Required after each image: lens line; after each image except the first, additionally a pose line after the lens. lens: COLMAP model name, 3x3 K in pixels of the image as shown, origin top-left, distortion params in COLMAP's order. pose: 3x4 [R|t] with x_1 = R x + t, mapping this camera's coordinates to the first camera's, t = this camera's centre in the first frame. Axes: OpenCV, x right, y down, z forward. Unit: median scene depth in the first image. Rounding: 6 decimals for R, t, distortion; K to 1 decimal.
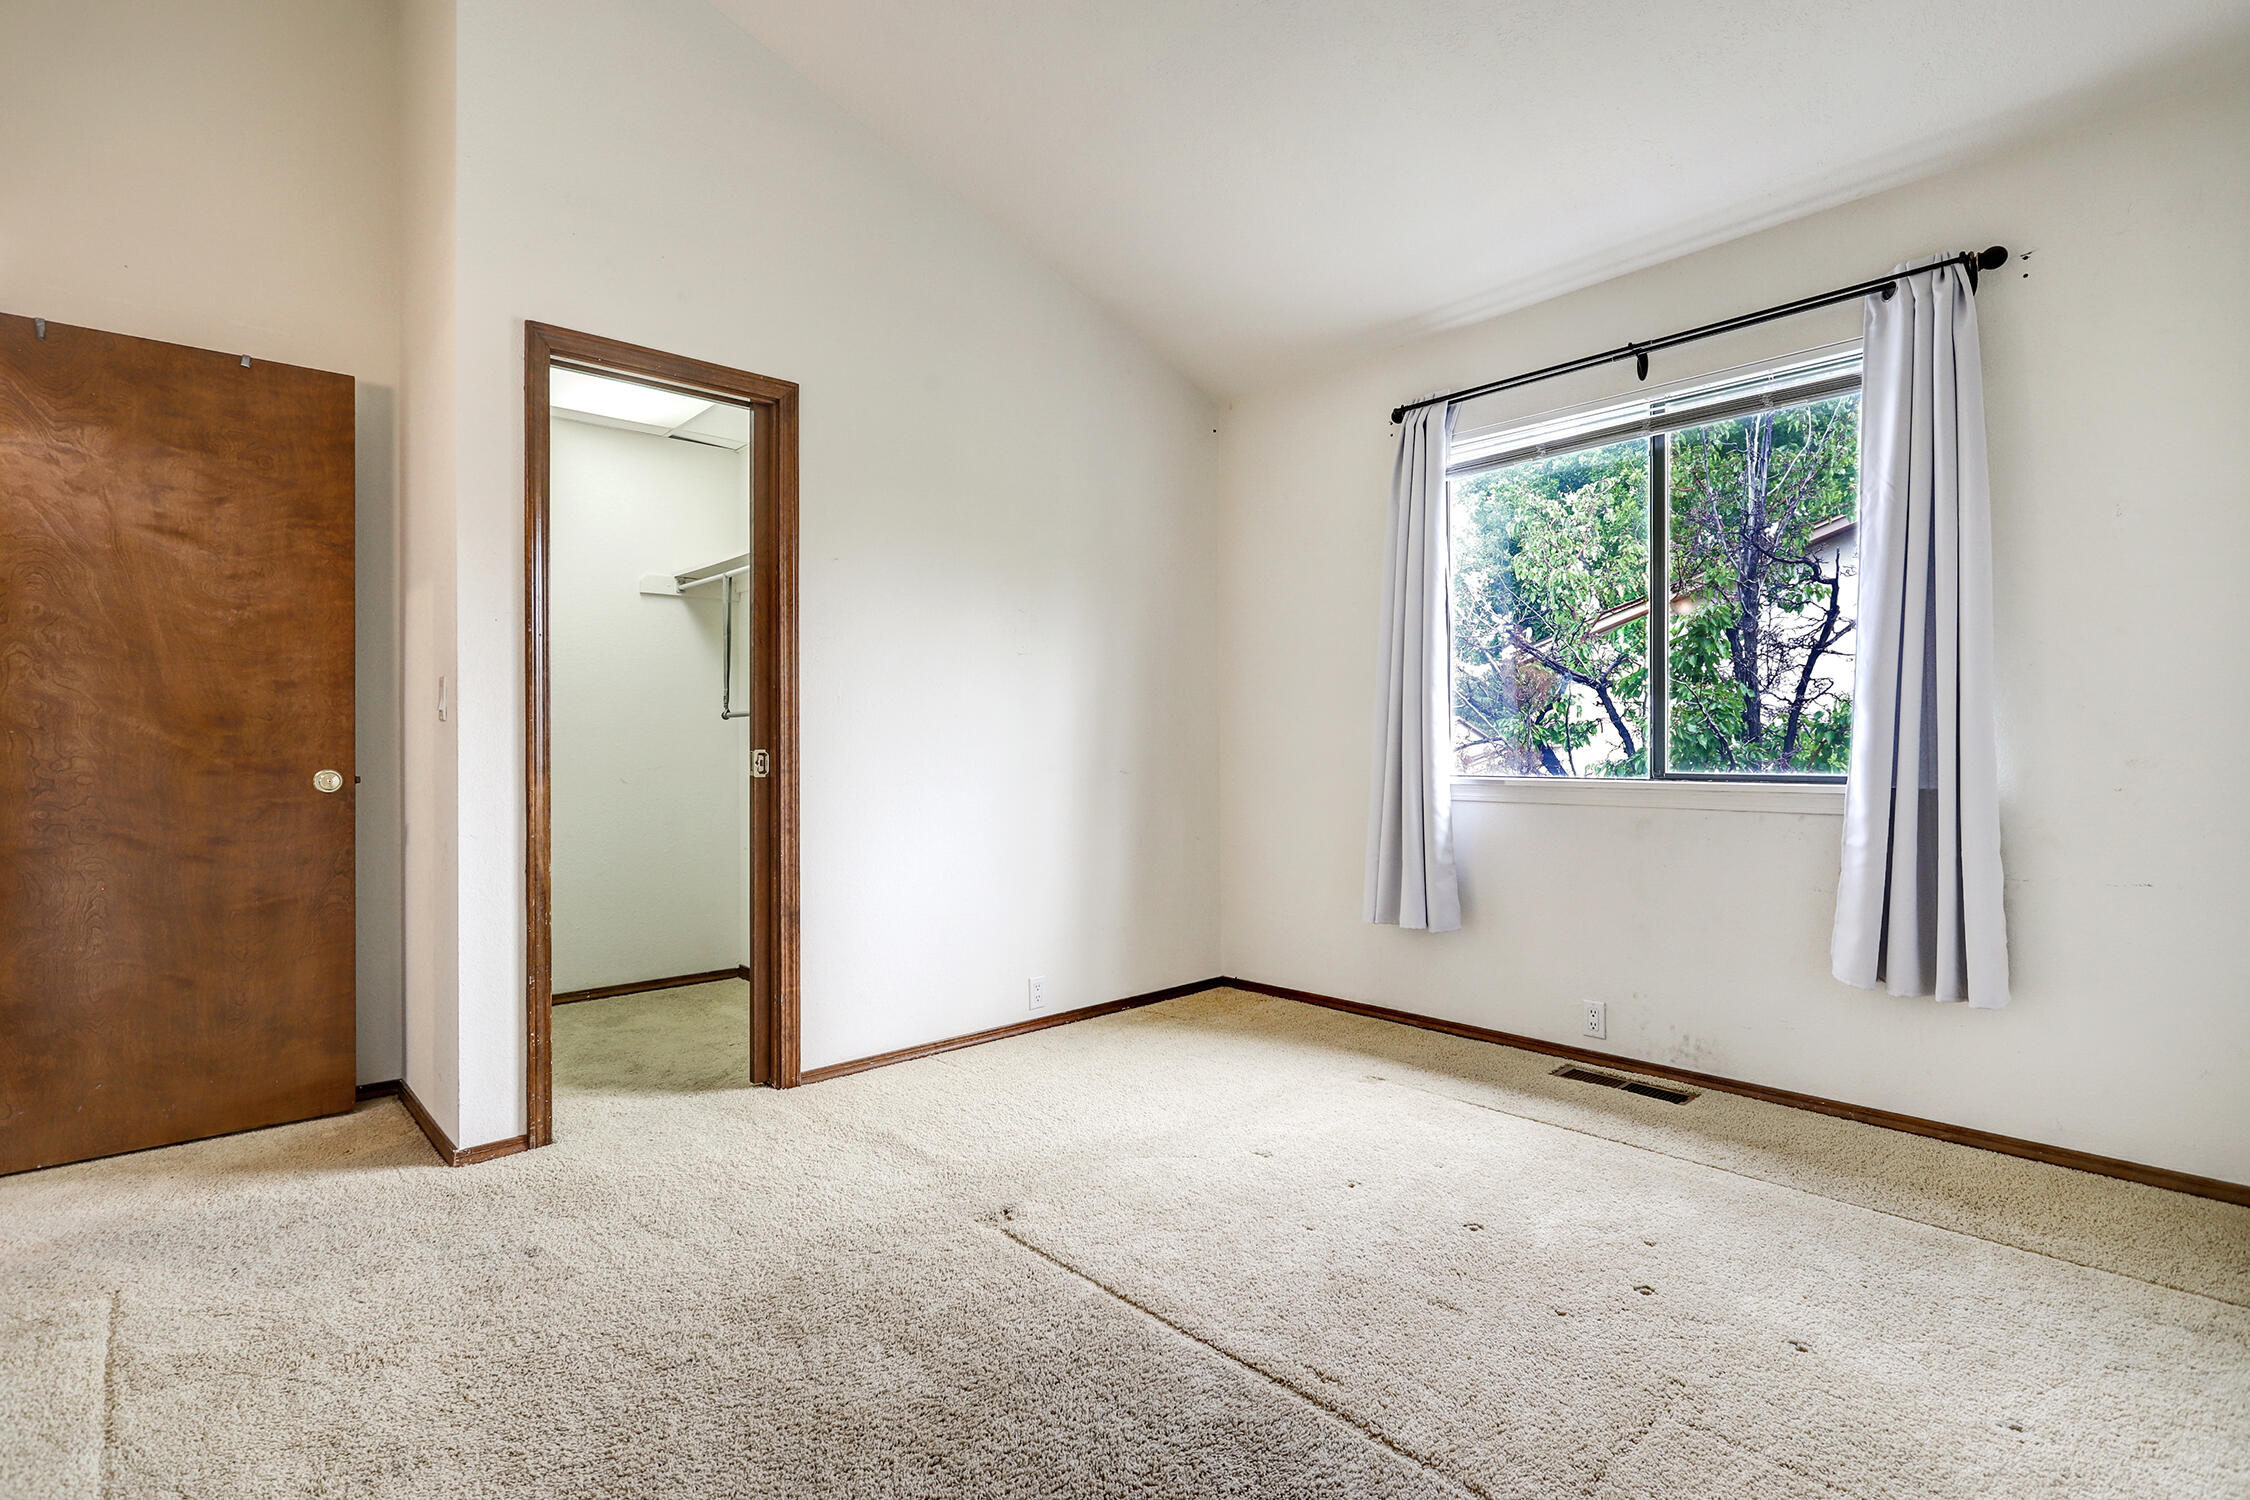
lens RADIAL K [[1068.3, 0, 1137.9], [0, 1068.3, 741.3], [0, 0, 1]] dist [-0.006555, 0.000828]
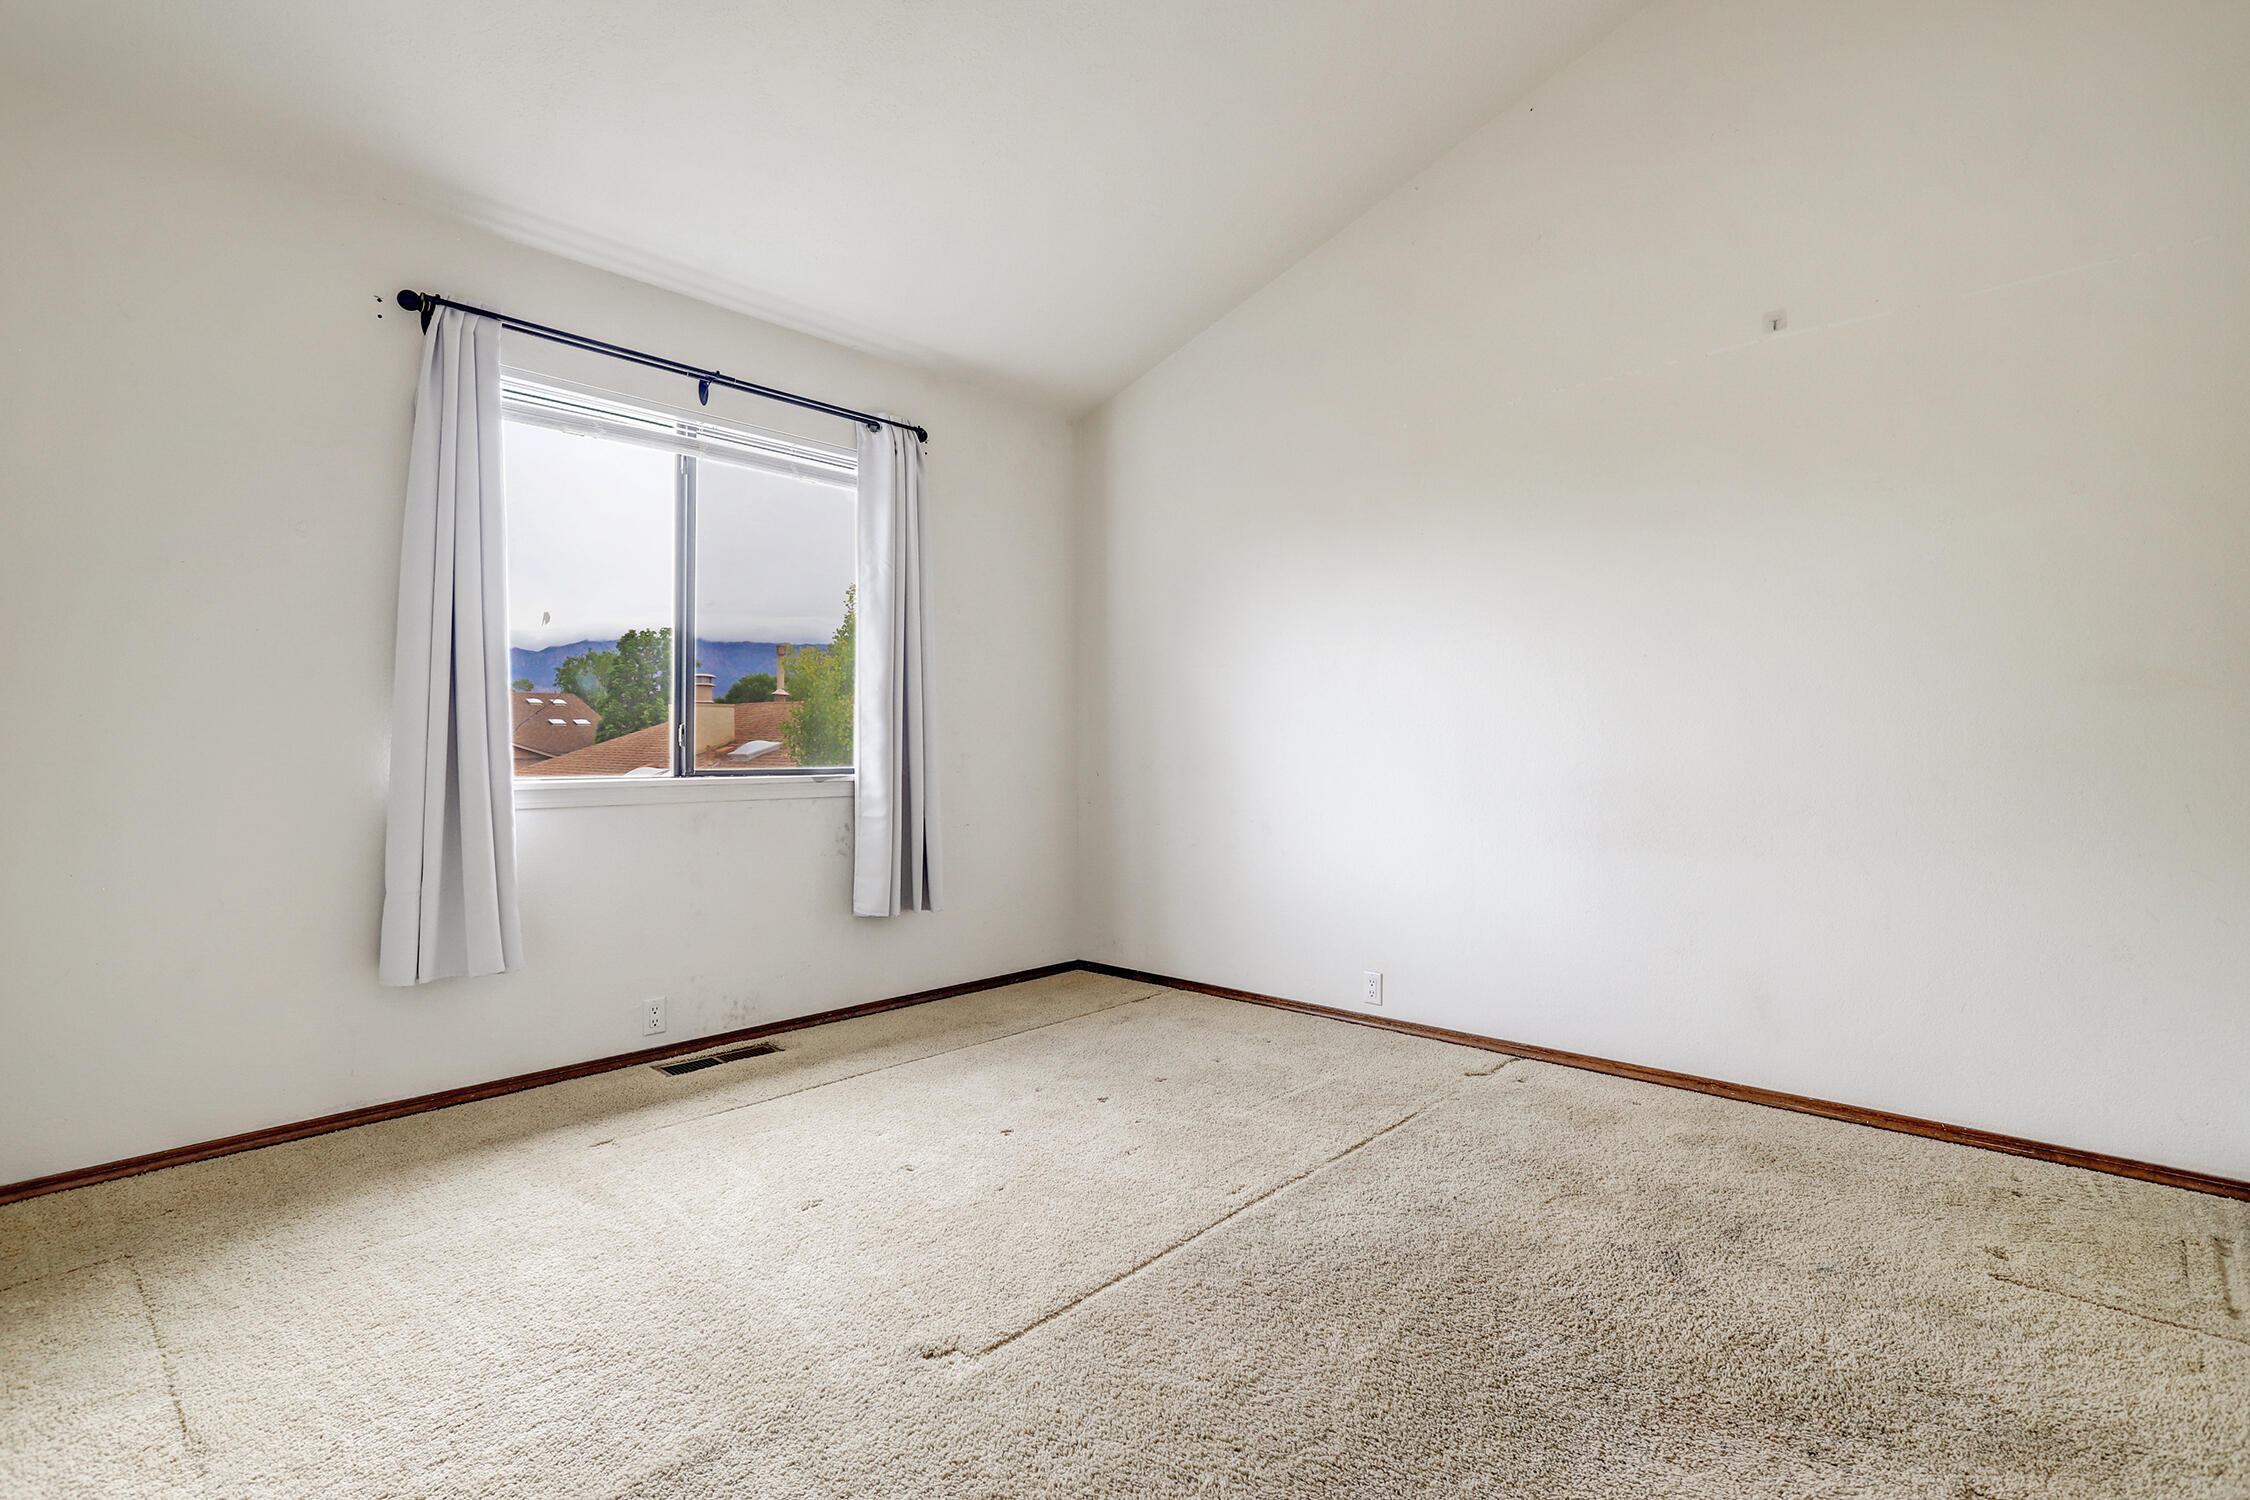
lens RADIAL K [[1068.3, 0, 1127.0], [0, 1068.3, 753.8], [0, 0, 1]] dist [-0.006555, 0.000828]
pose [[-0.088823, -0.002037, 0.996045, -0.671248], [-0.004288, 0.999989, 0.001663, 0.010264], [-0.996038, -0.004124, -0.088831, 0.704974]]
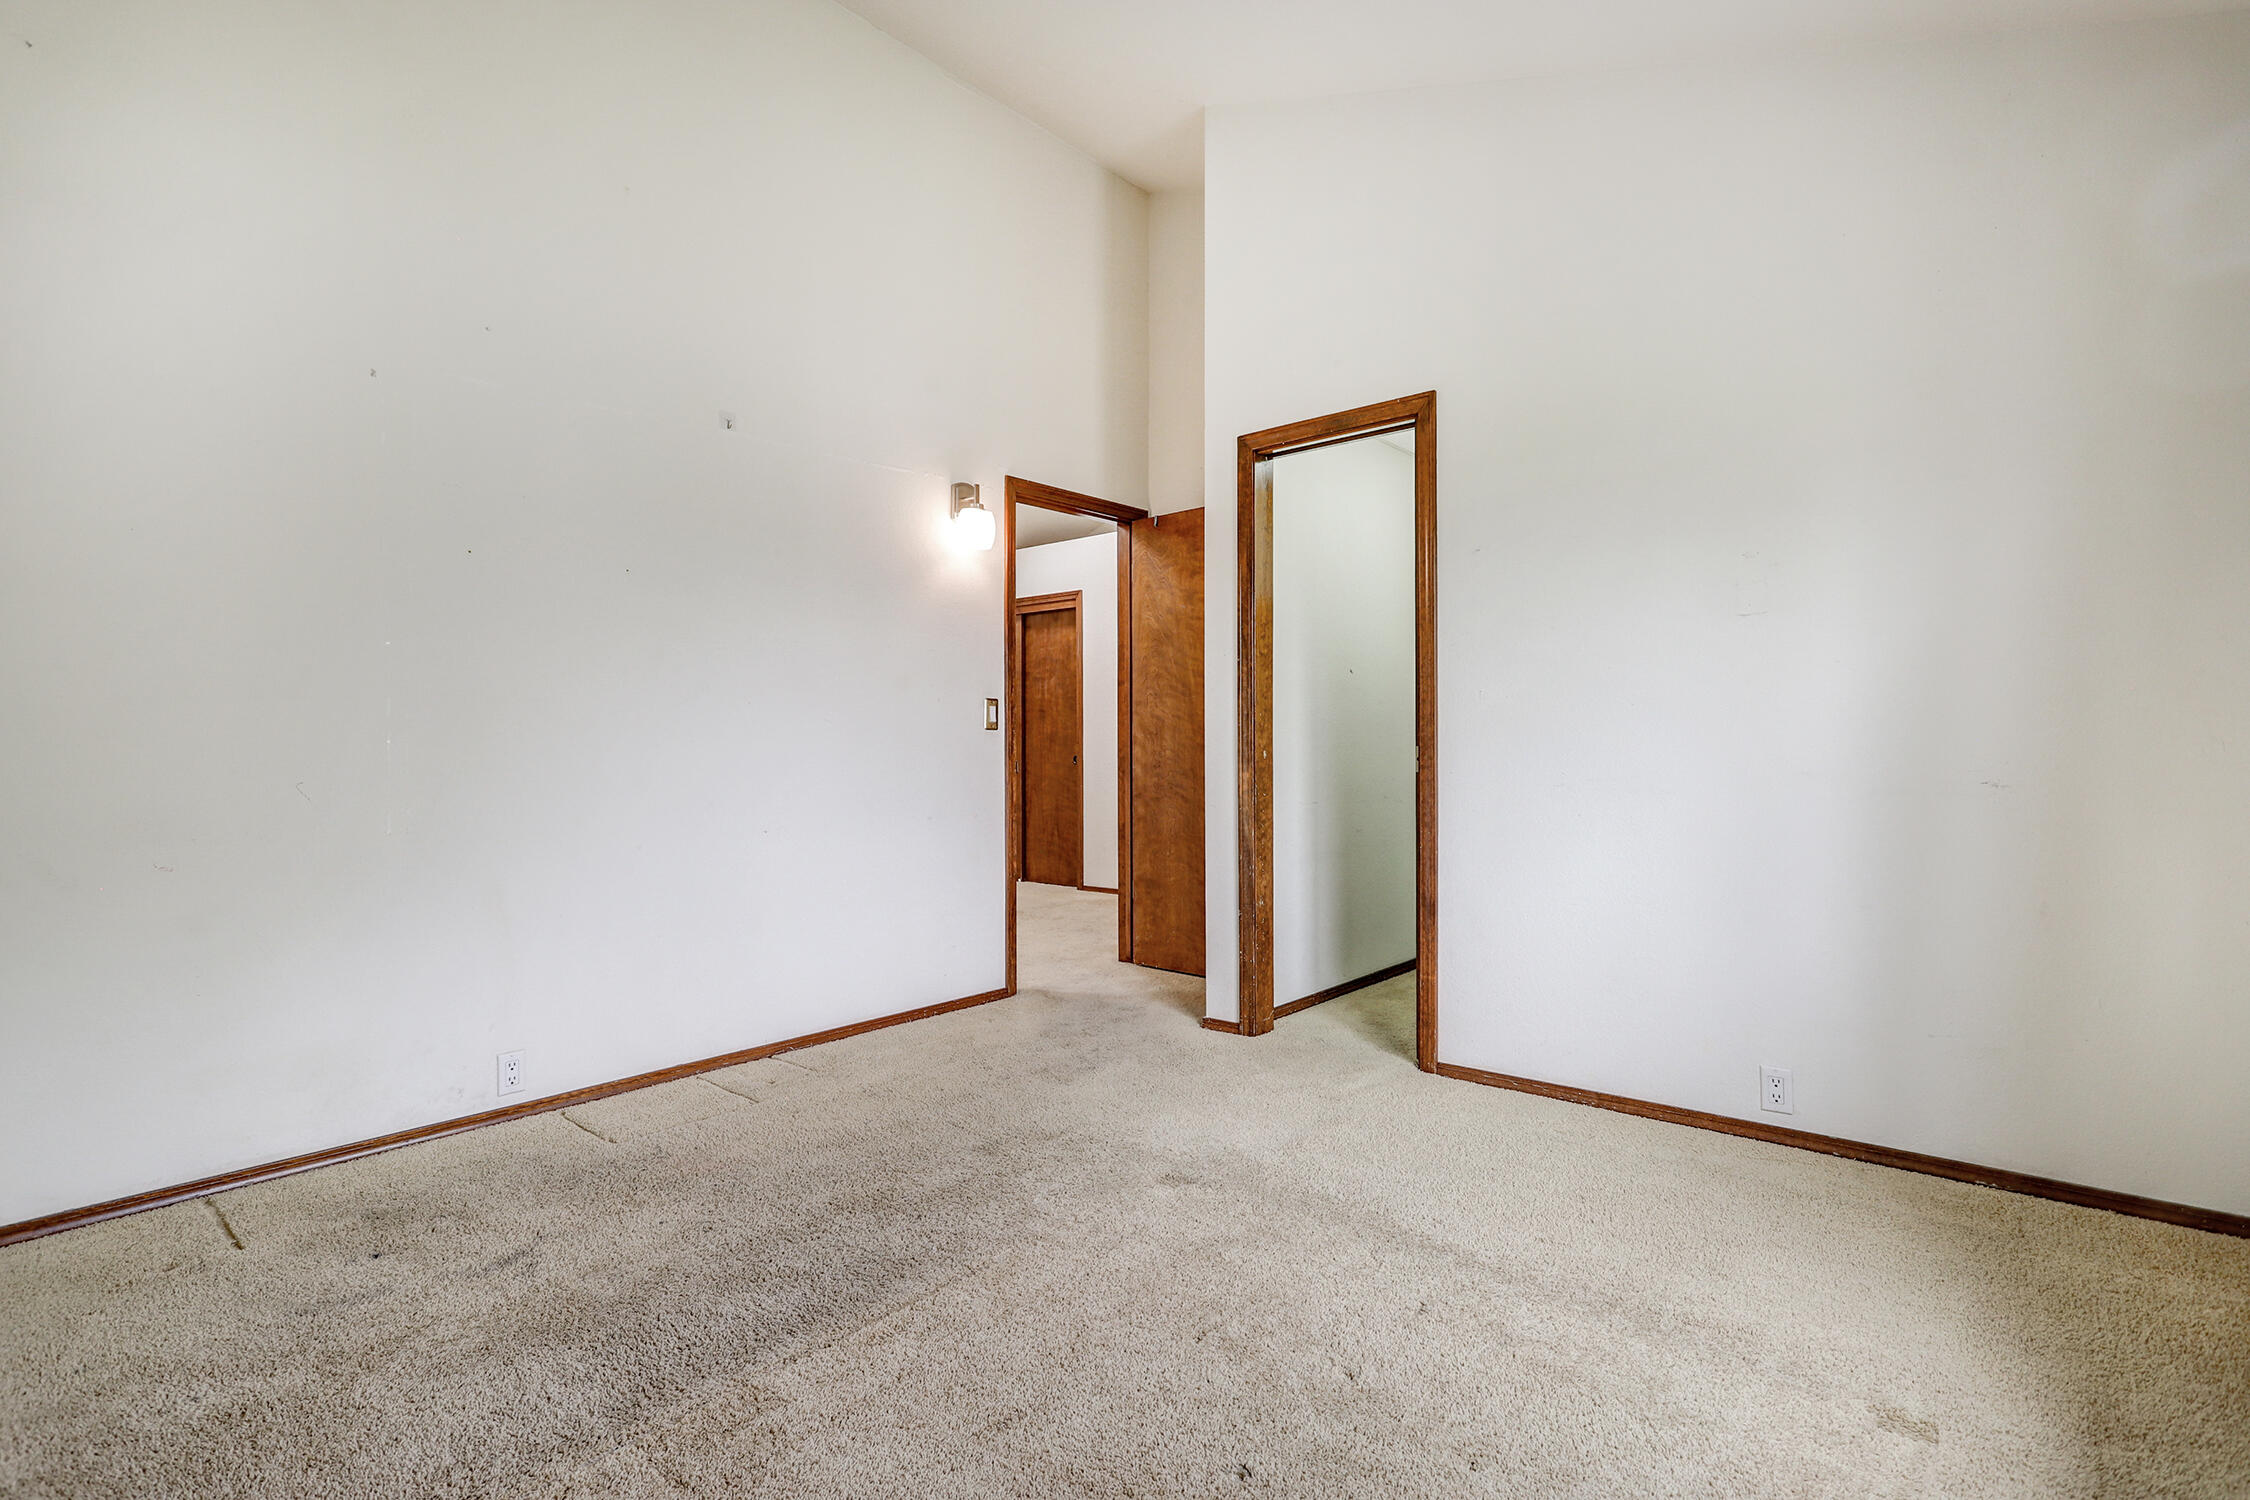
lens RADIAL K [[1068.3, 0, 1134.5], [0, 1068.3, 747.7], [0, 0, 1]] dist [-0.006555, 0.000828]
pose [[0.106731, 0.013043, -0.994202, 0.707478], [0.012994, 0.999810, 0.014511, -0.012702], [0.994203, -0.014467, 0.106541, 0.640270]]
